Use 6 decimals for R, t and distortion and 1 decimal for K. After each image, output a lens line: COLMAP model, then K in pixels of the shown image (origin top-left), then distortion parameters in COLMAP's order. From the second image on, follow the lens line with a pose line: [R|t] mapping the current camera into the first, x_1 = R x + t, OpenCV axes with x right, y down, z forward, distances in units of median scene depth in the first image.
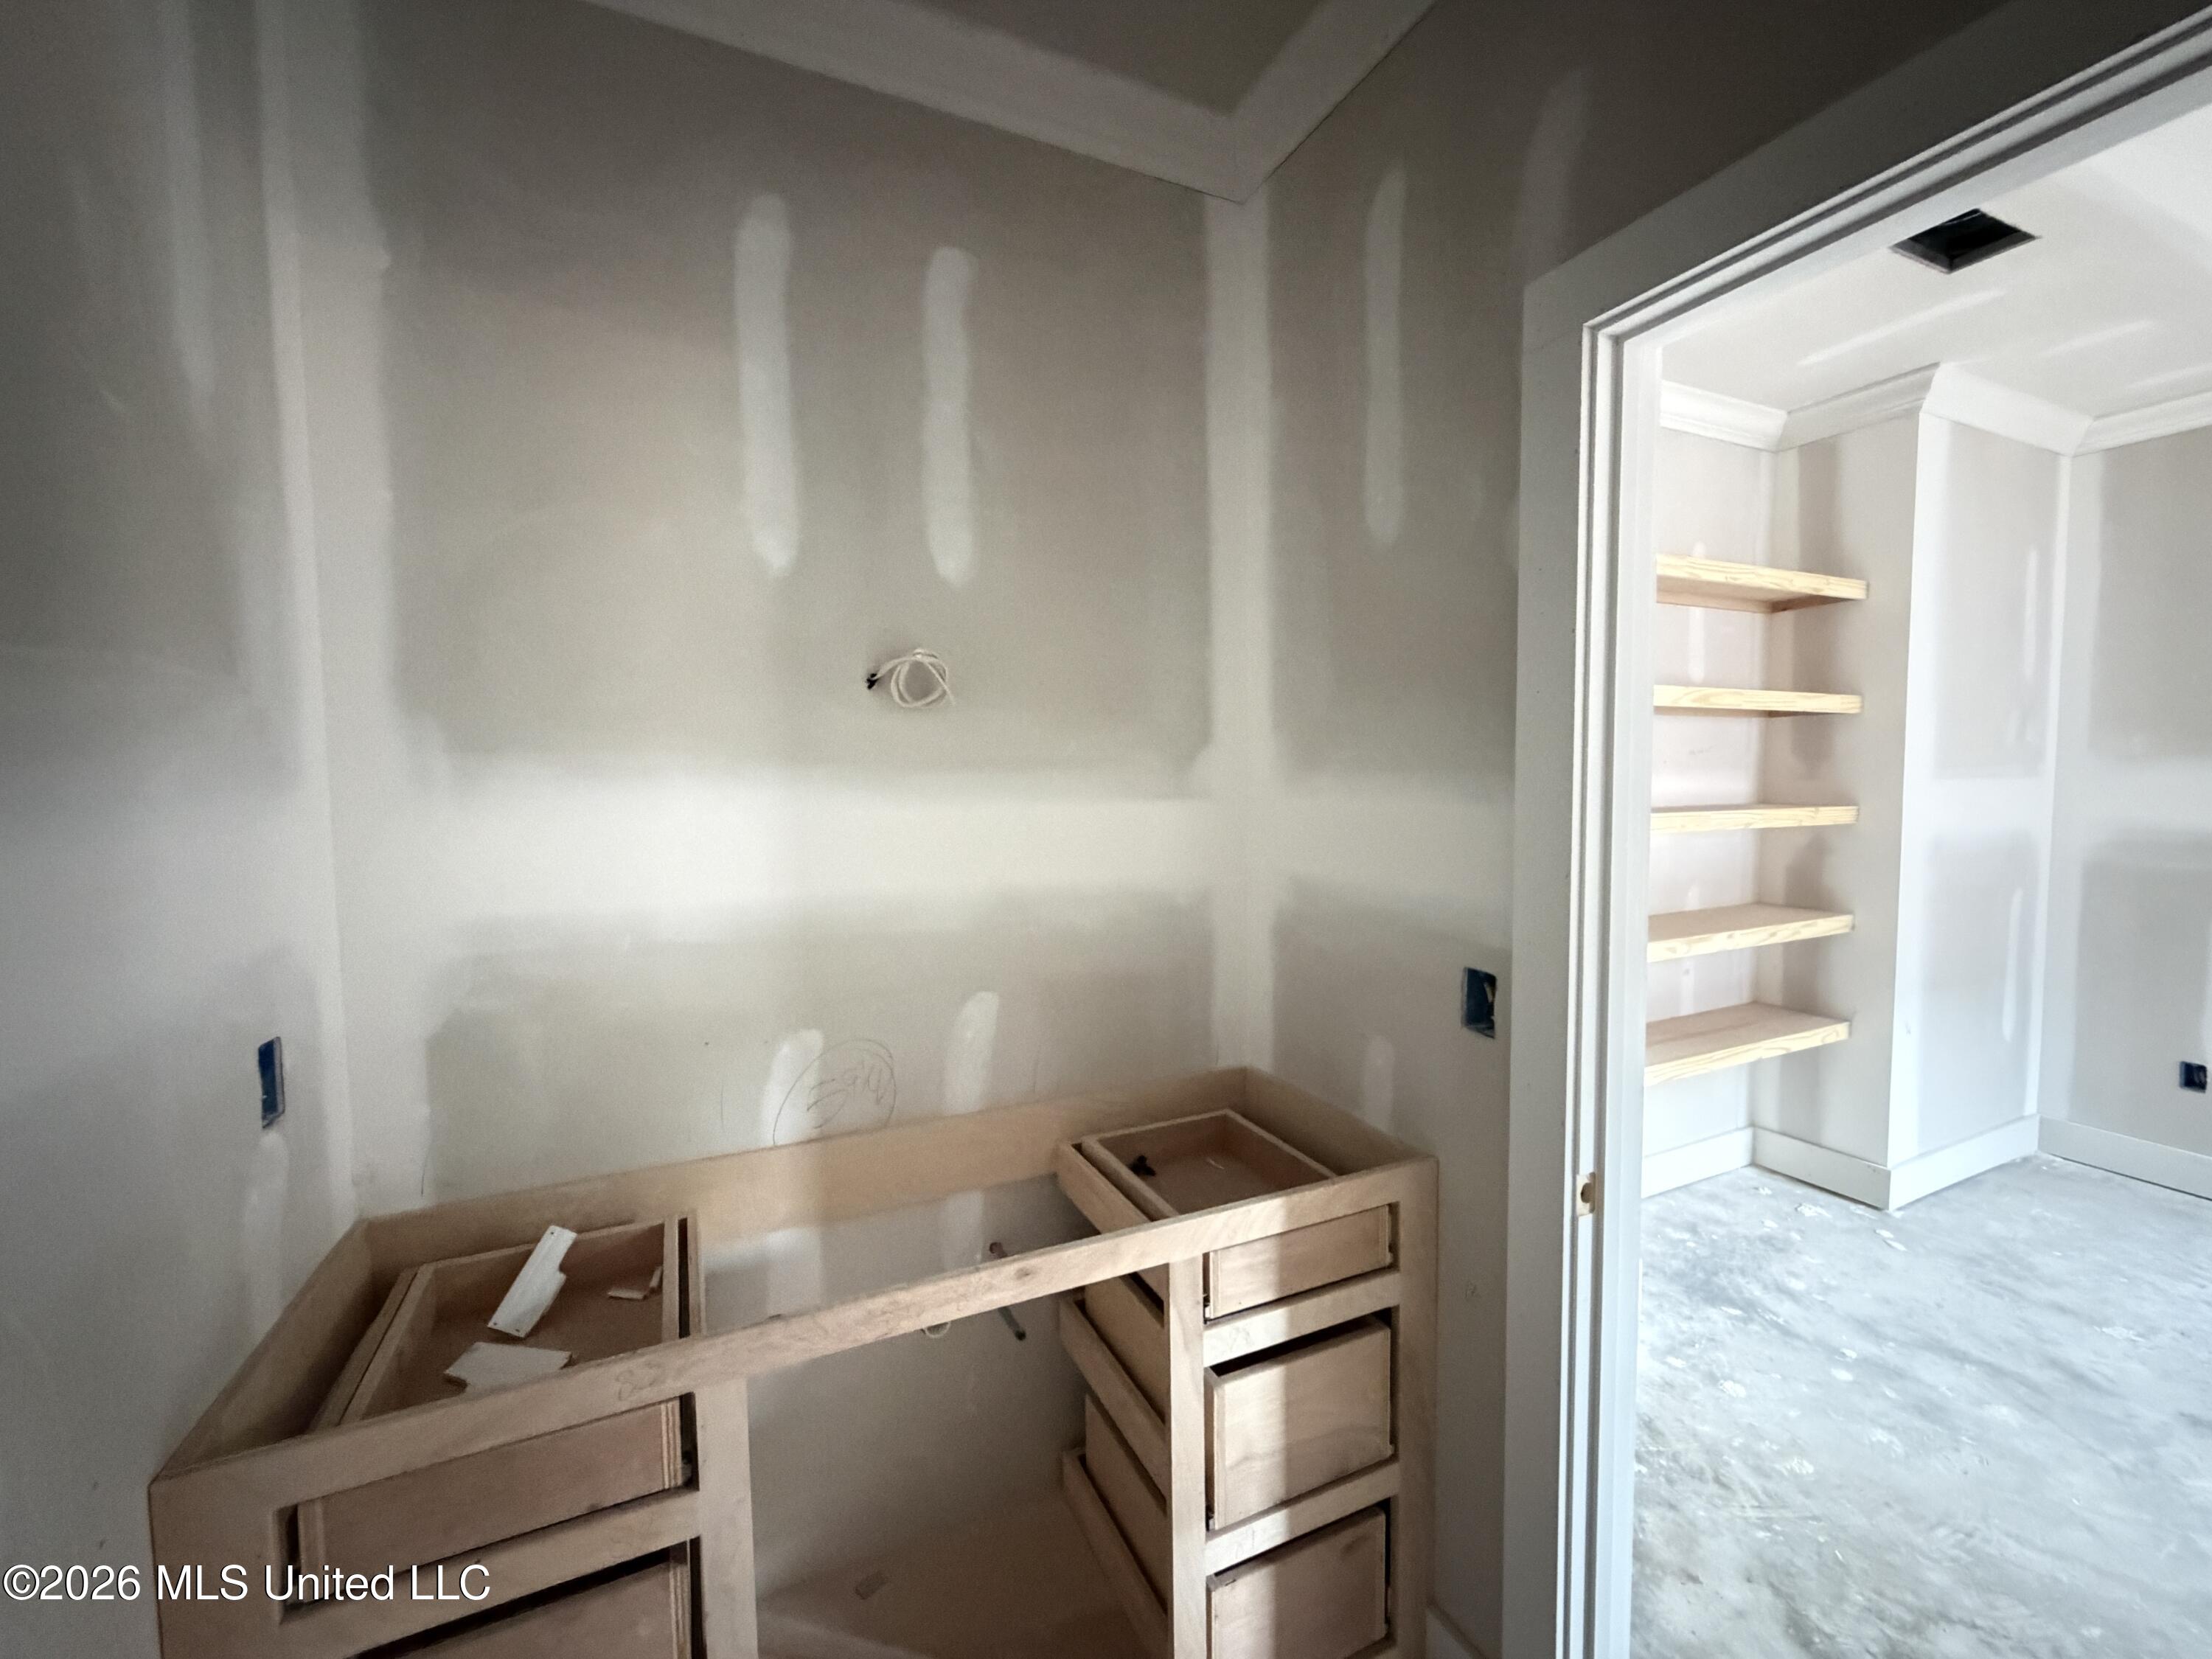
lens RADIAL K [[886.8, 0, 1098.9], [0, 886.8, 835.9], [0, 0, 1]] dist [-0.002360, 0.000681]
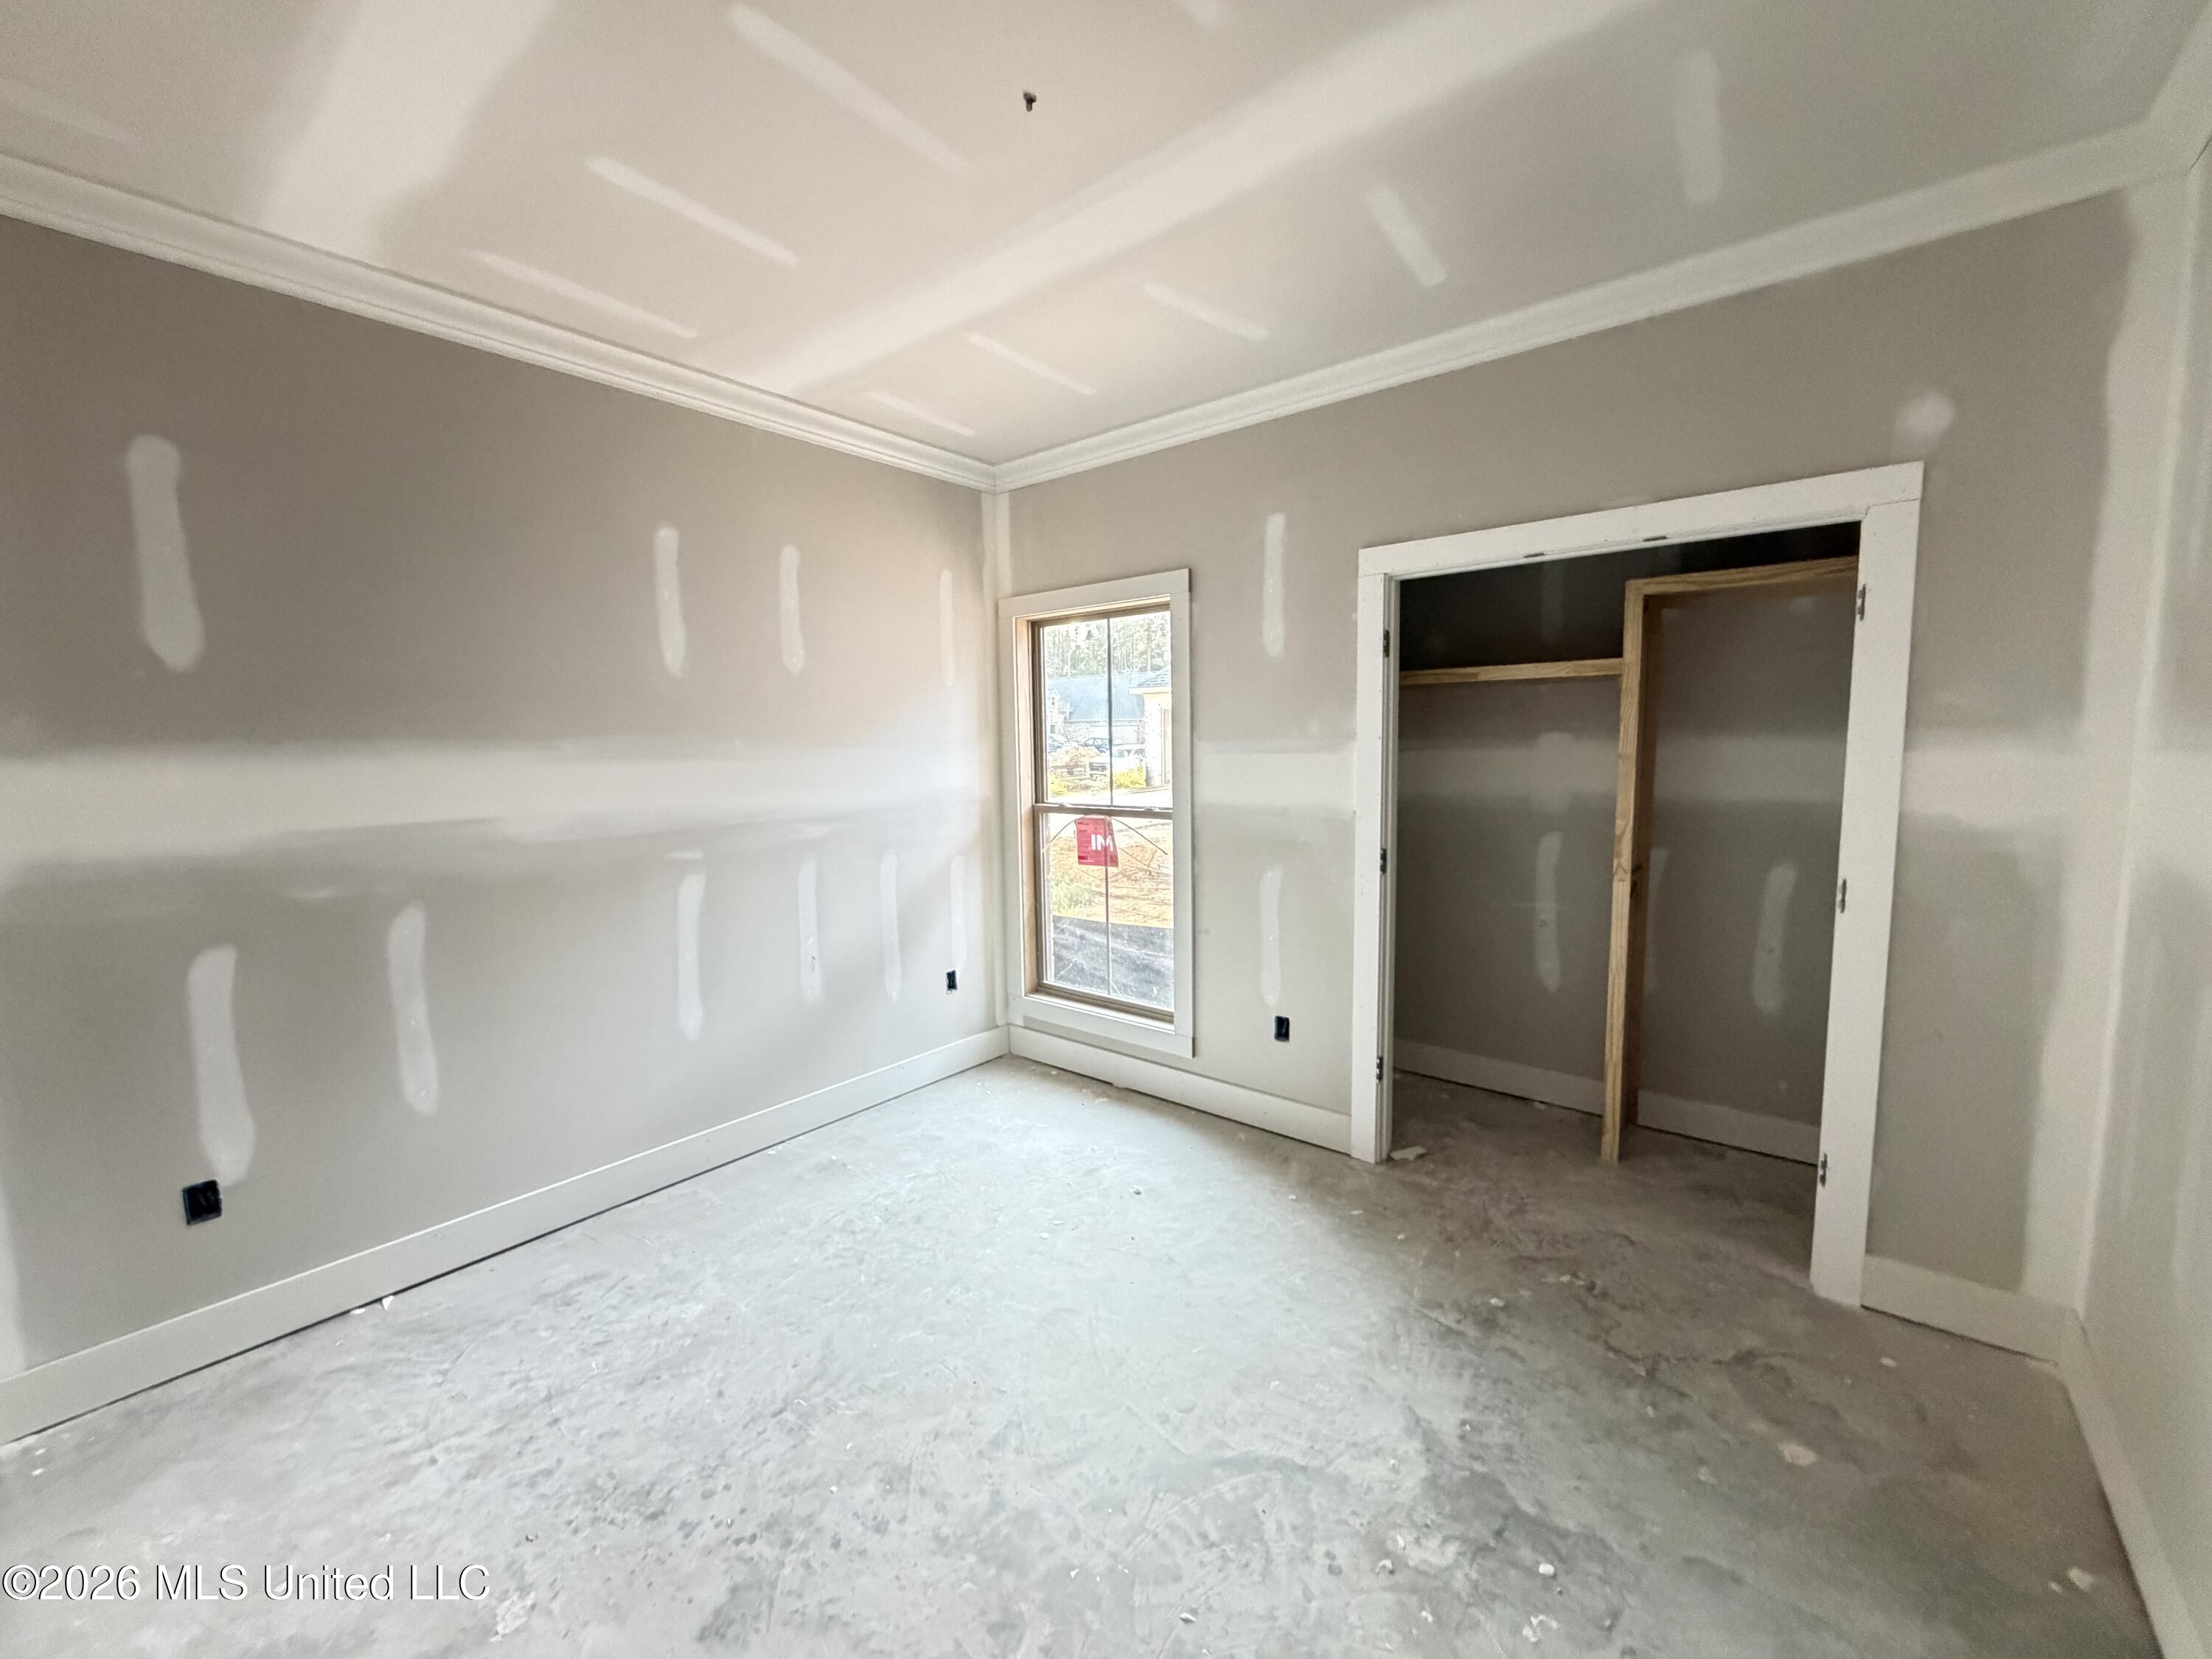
lens RADIAL K [[886.8, 0, 1087.3], [0, 886.8, 835.0], [0, 0, 1]] dist [-0.002360, 0.000681]
pose [[-0.433534, -0.079493, 0.897624, 0.323175], [0.078529, 0.988979, 0.125511, -0.052600], [-0.897709, 0.124902, -0.422514, 0.637783]]
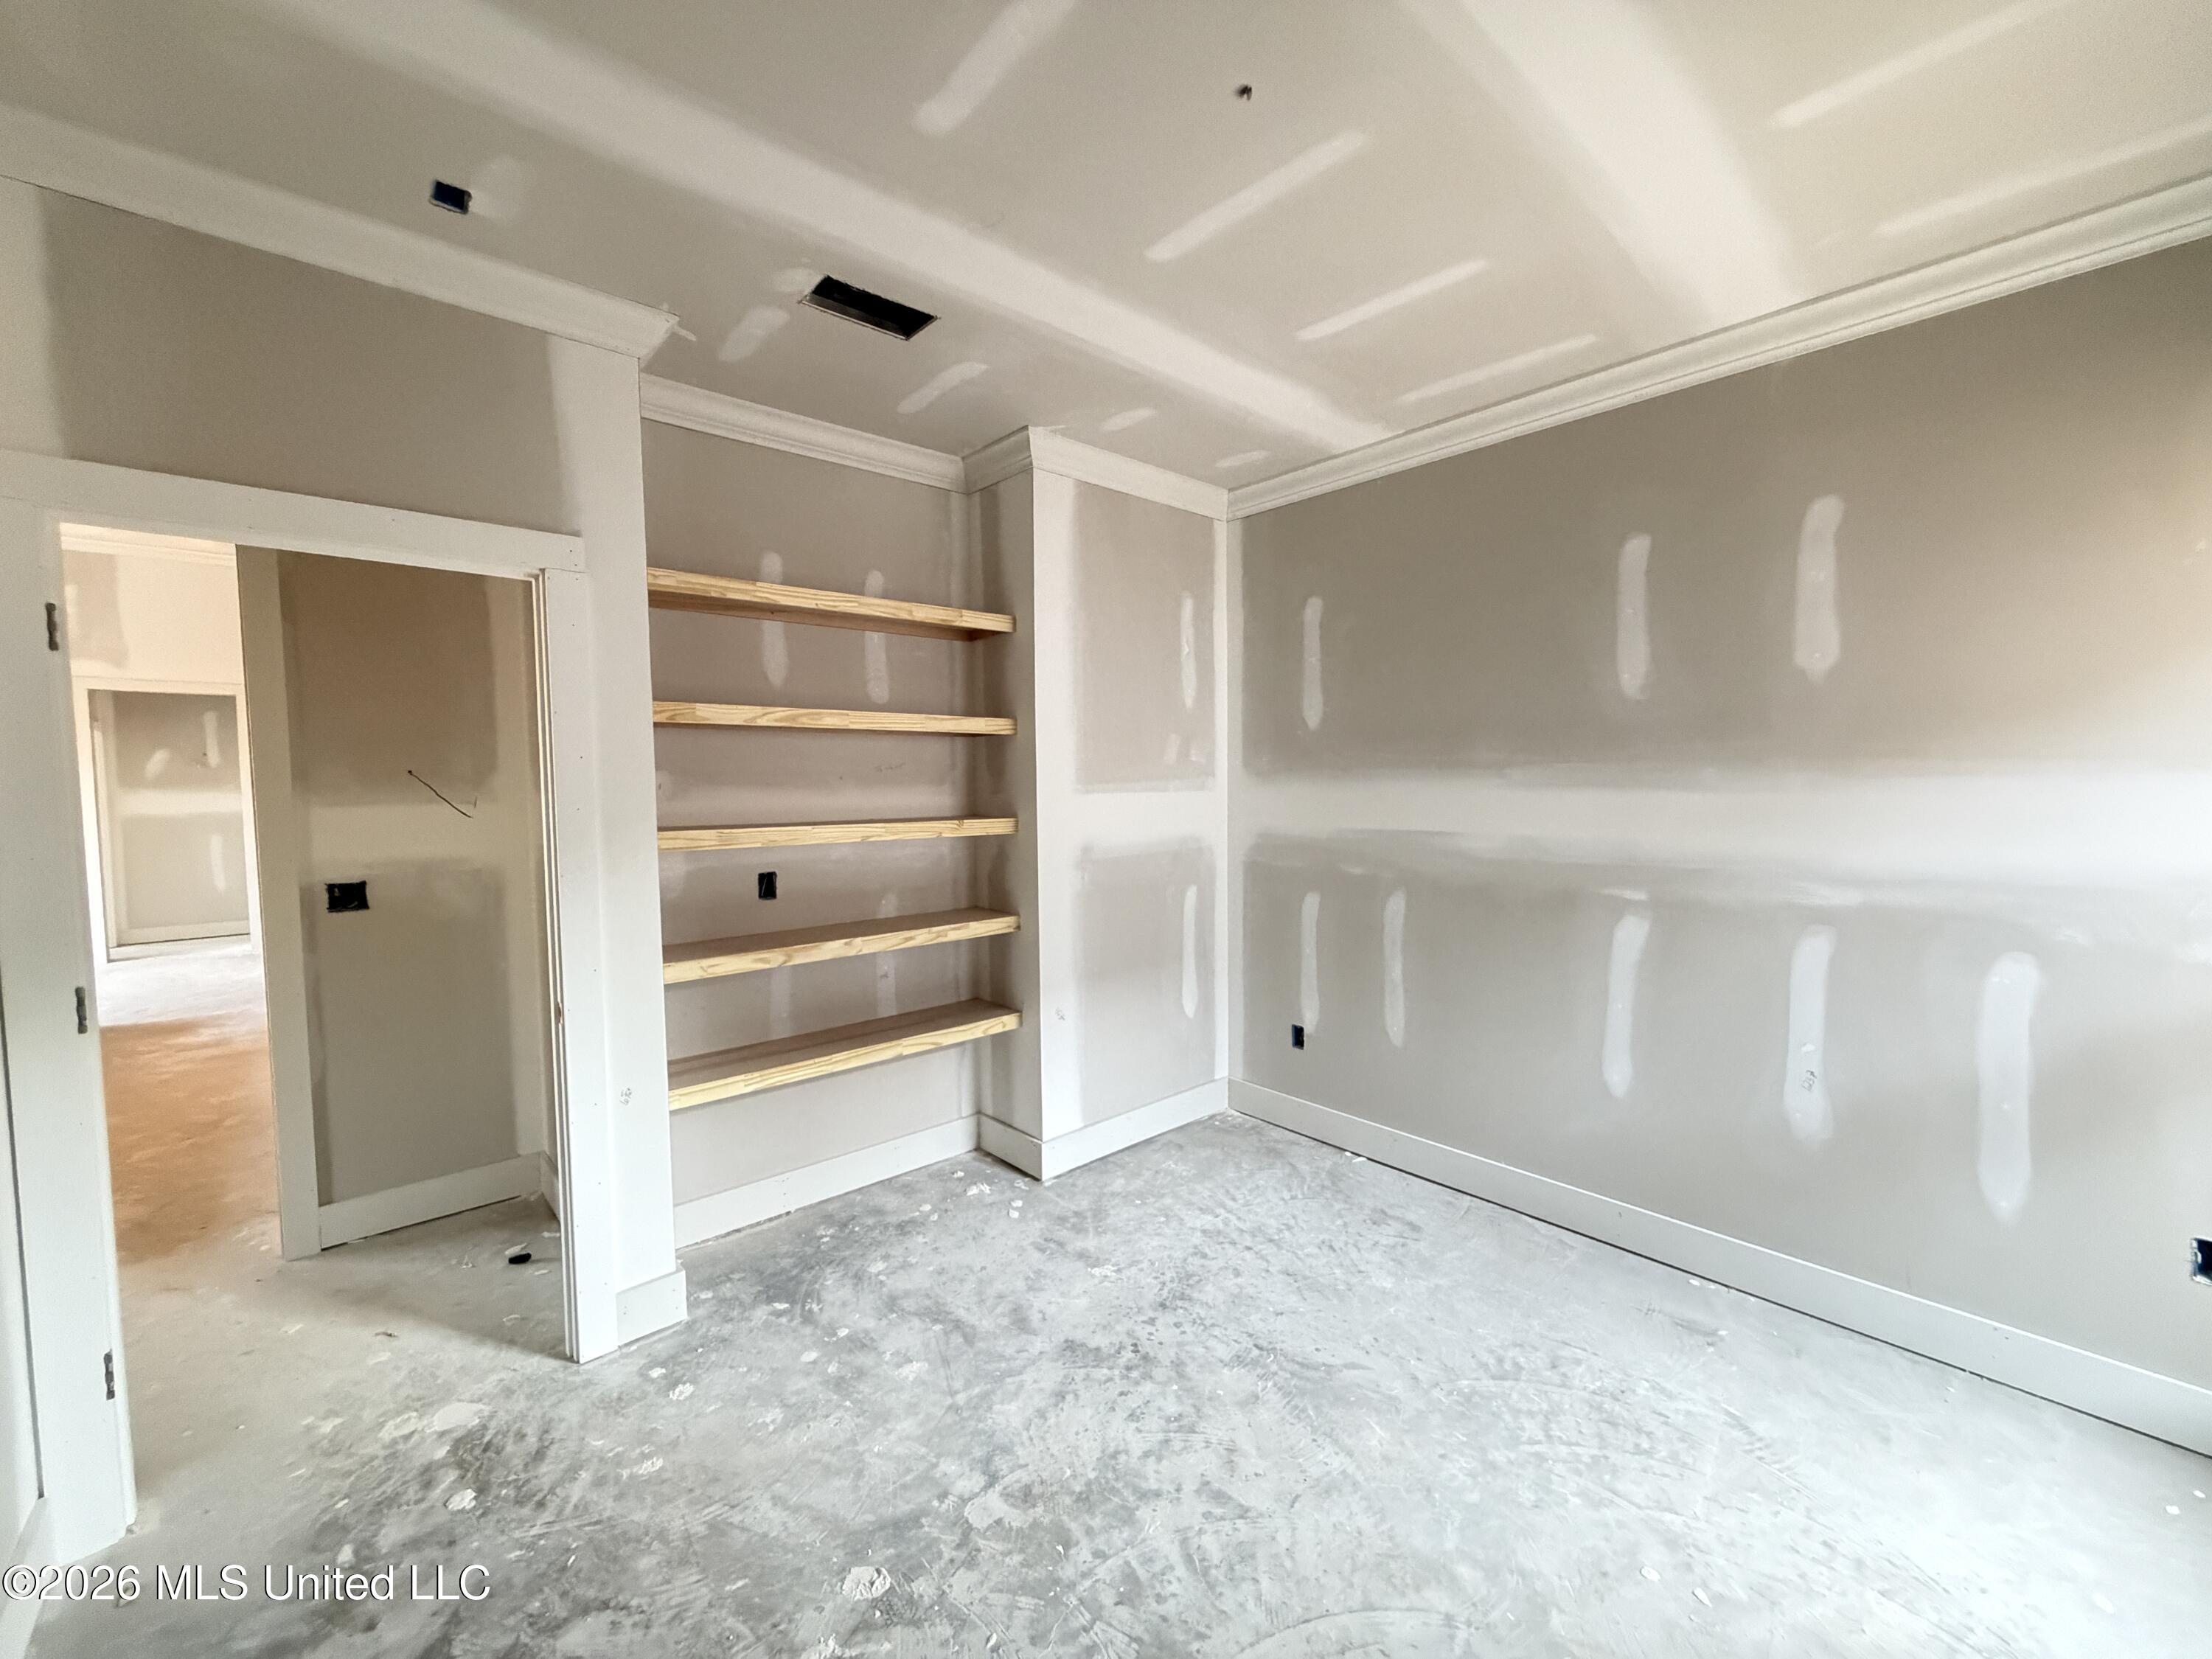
lens RADIAL K [[886.8, 0, 1106.5], [0, 886.8, 831.9], [0, 0, 1]] dist [-0.002360, 0.000681]
pose [[0.955803, -0.014295, 0.293661, 0.640309], [0.017602, 0.999808, -0.008622, -0.004399], [-0.293482, 0.013410, 0.955871, -0.095296]]
